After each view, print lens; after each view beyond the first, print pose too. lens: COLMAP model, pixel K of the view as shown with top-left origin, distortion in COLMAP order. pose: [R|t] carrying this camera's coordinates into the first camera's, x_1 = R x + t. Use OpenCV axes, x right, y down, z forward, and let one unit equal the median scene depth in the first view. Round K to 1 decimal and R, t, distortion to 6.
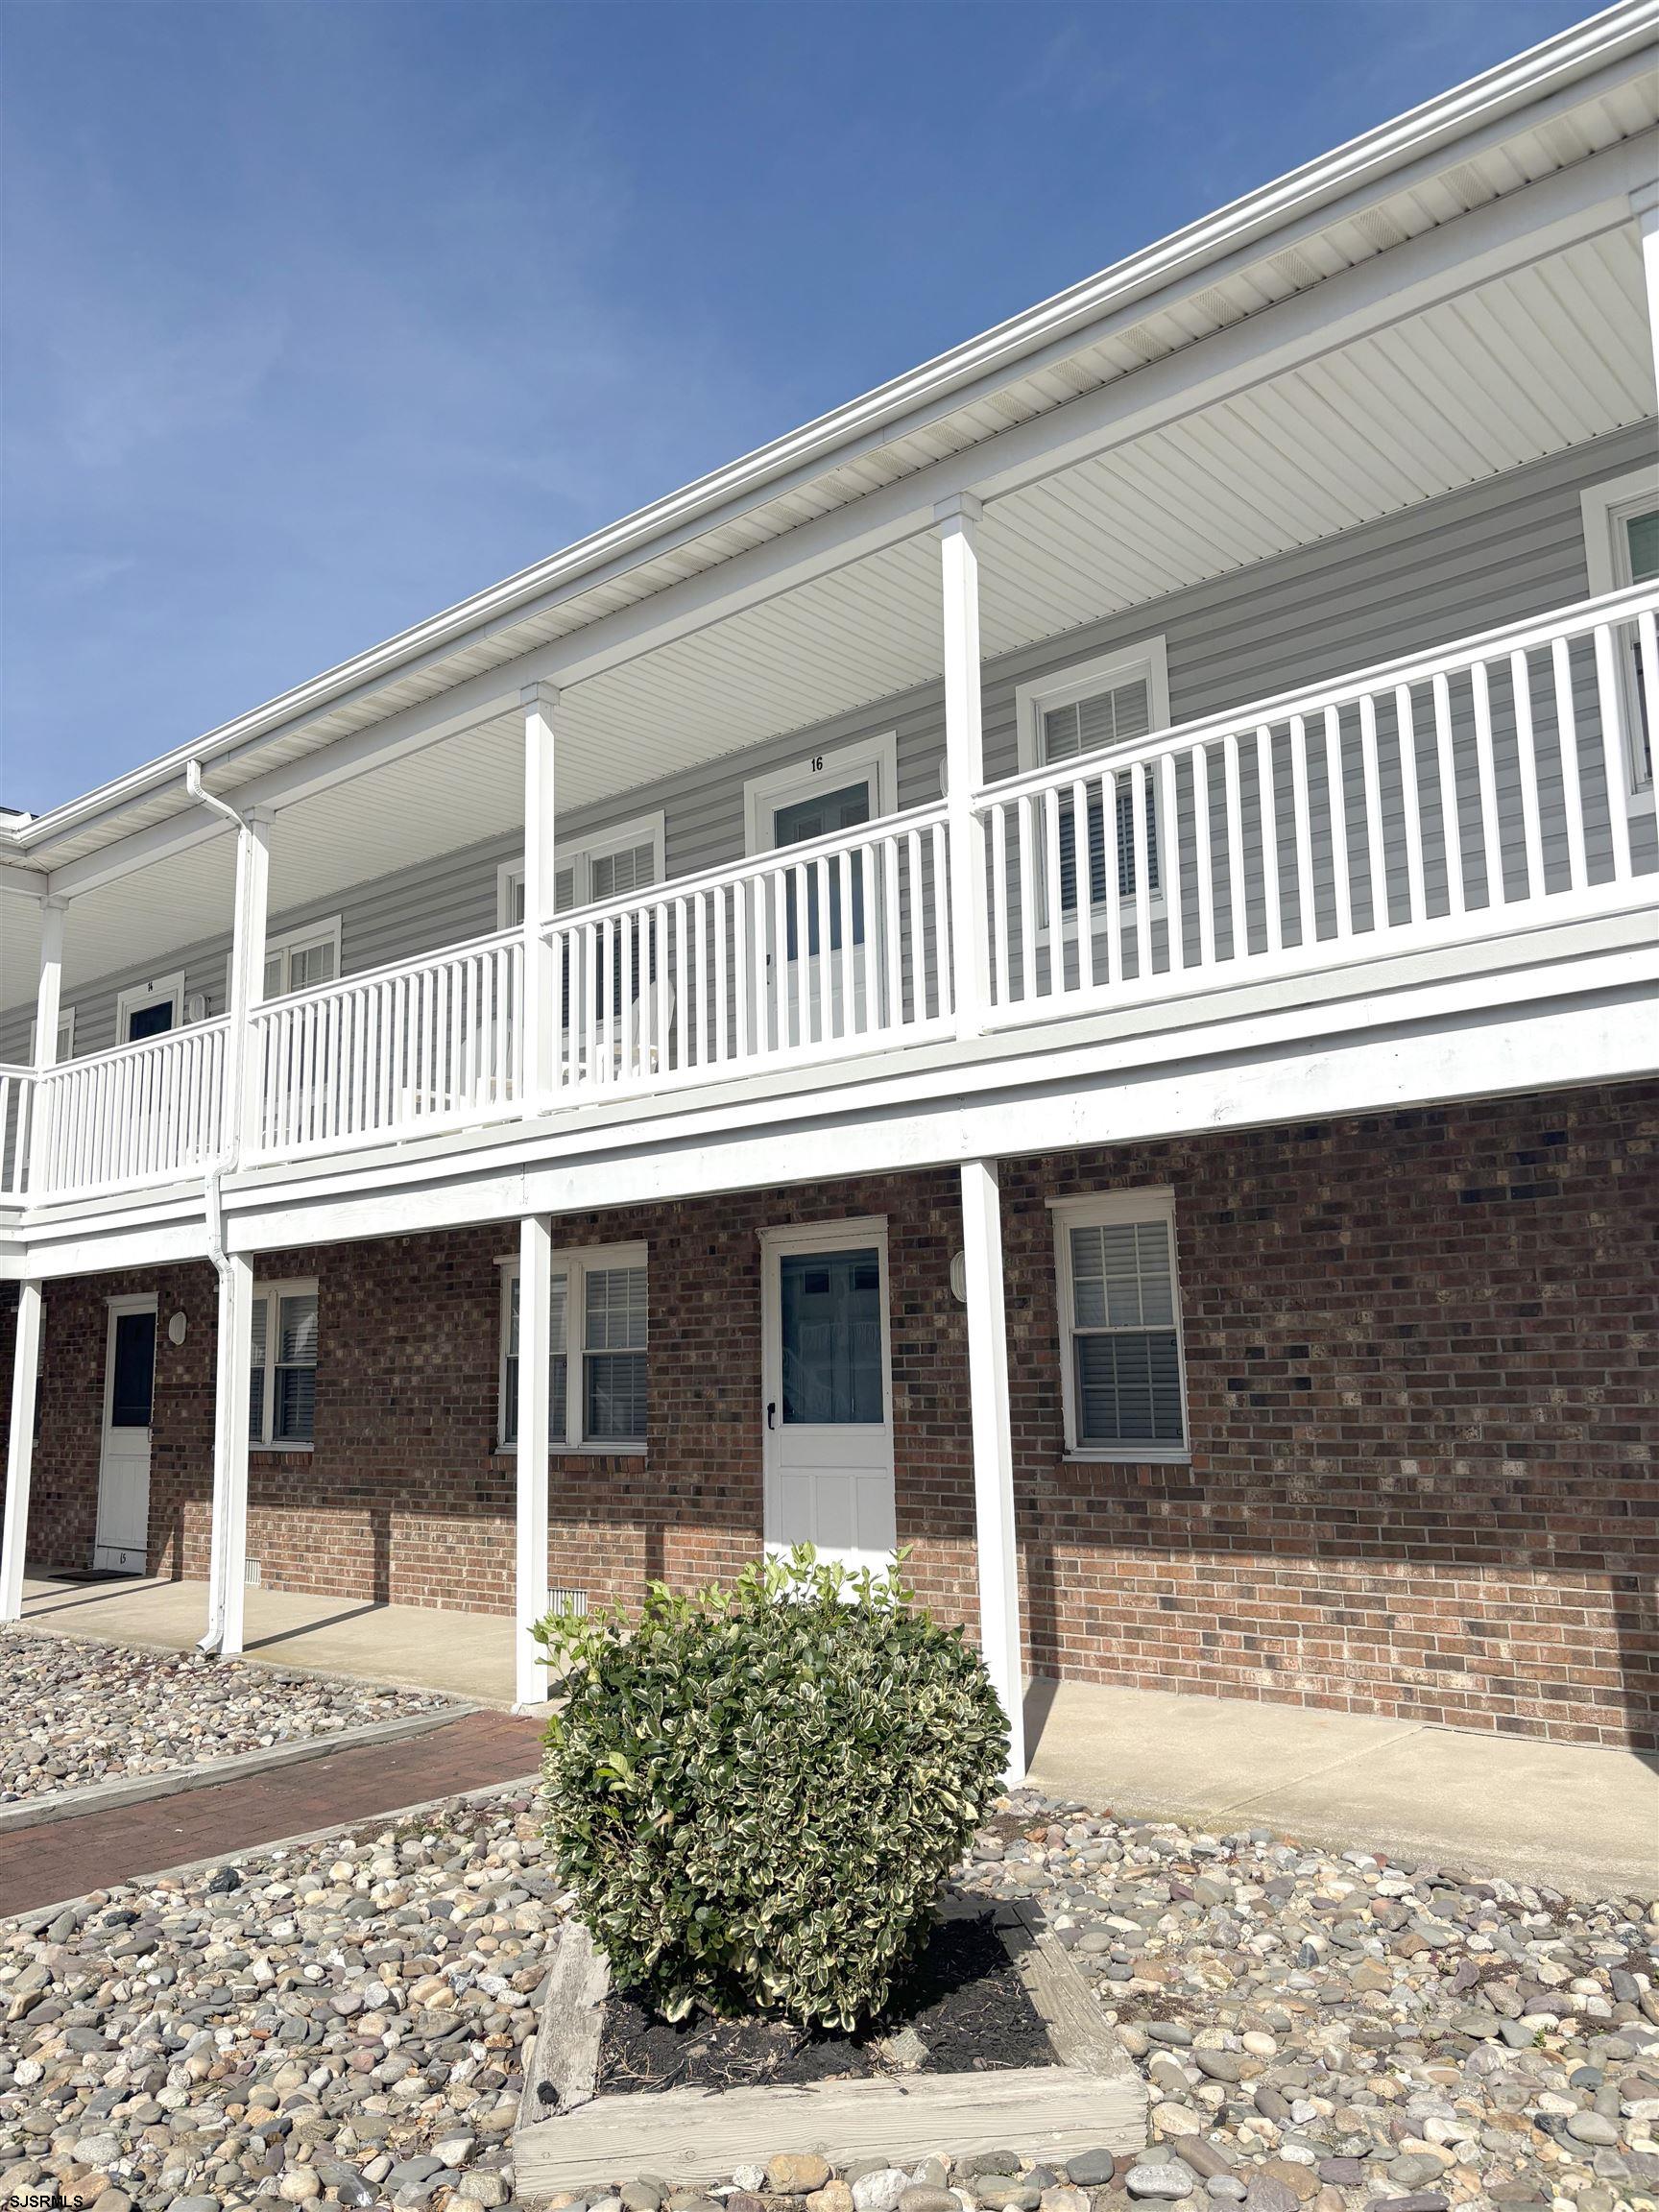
lens RADIAL K [[1717.6, 0, 794.3], [0, 1717.6, 1110.2], [0, 0, 1]] dist [0.080742, -0.195086]
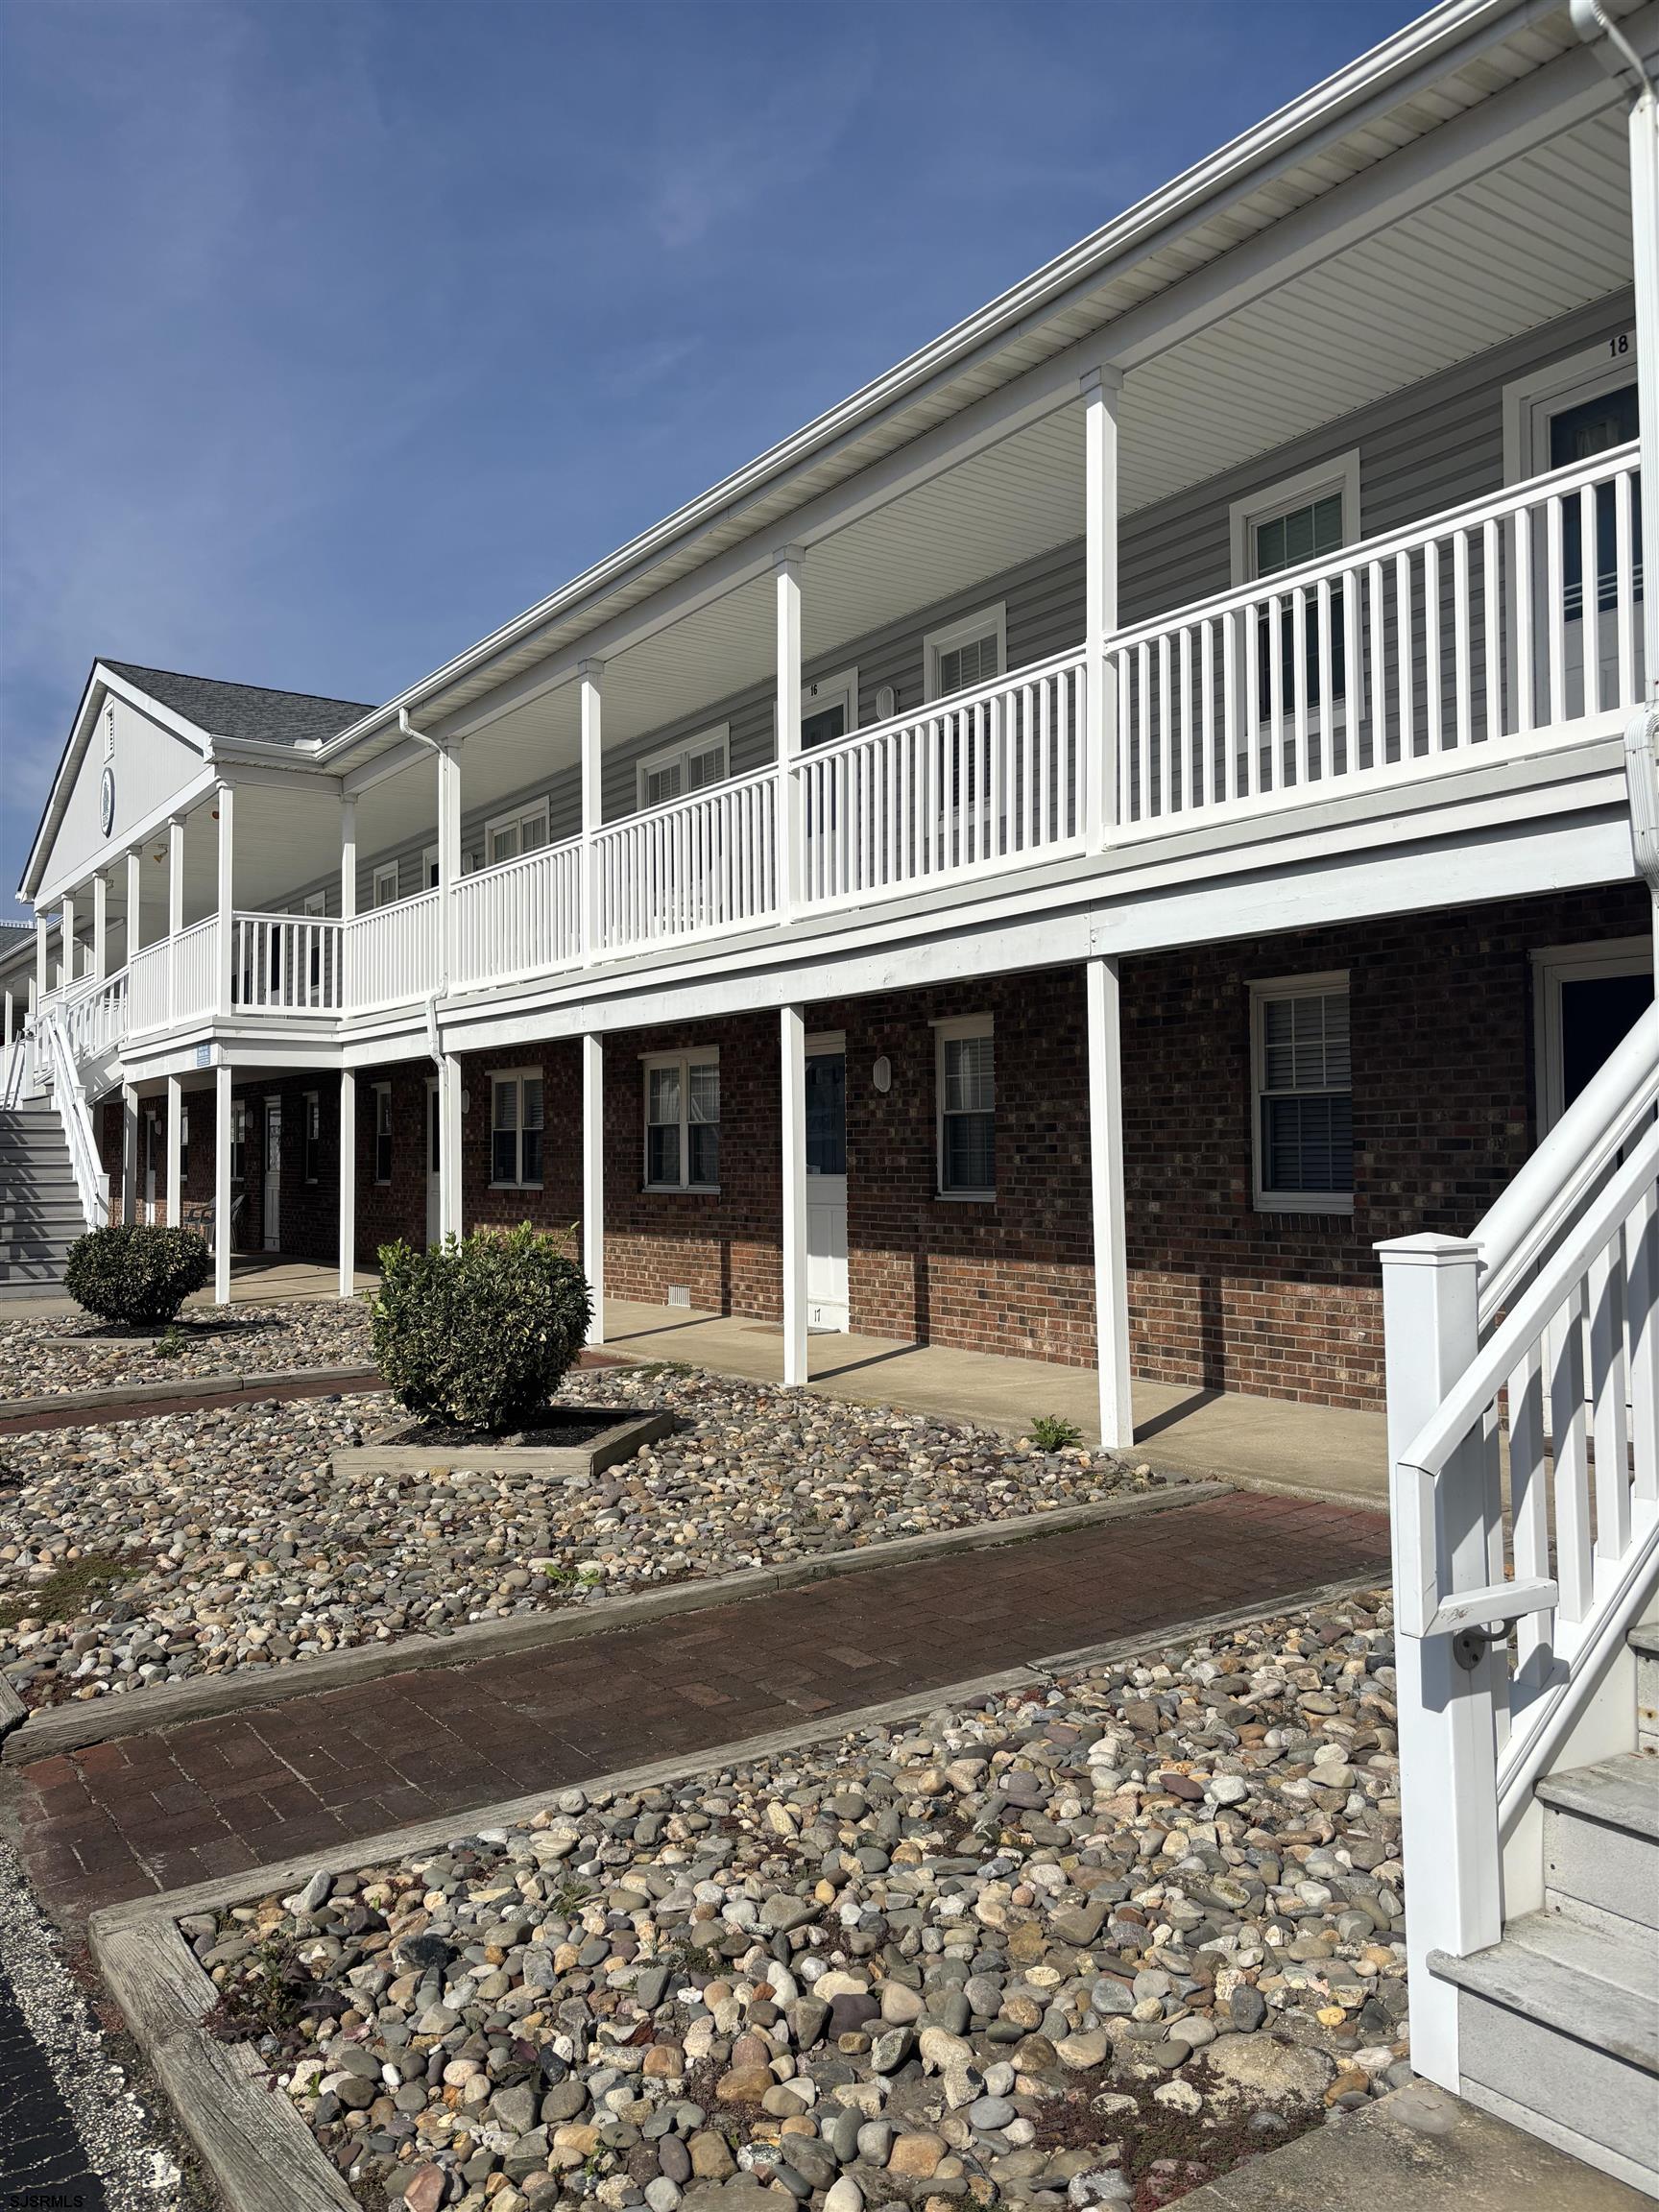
lens RADIAL K [[1656.3, 0, 829.5], [0, 1656.3, 1106.0], [0, 0, 1]] dist [0.054330, -0.165556]
pose [[0.972239, 0.001302, -0.233985, 0.325137], [0.031319, 0.990262, 0.135646, -0.054733], [0.231883, -0.139209, 0.962731, -0.288002]]
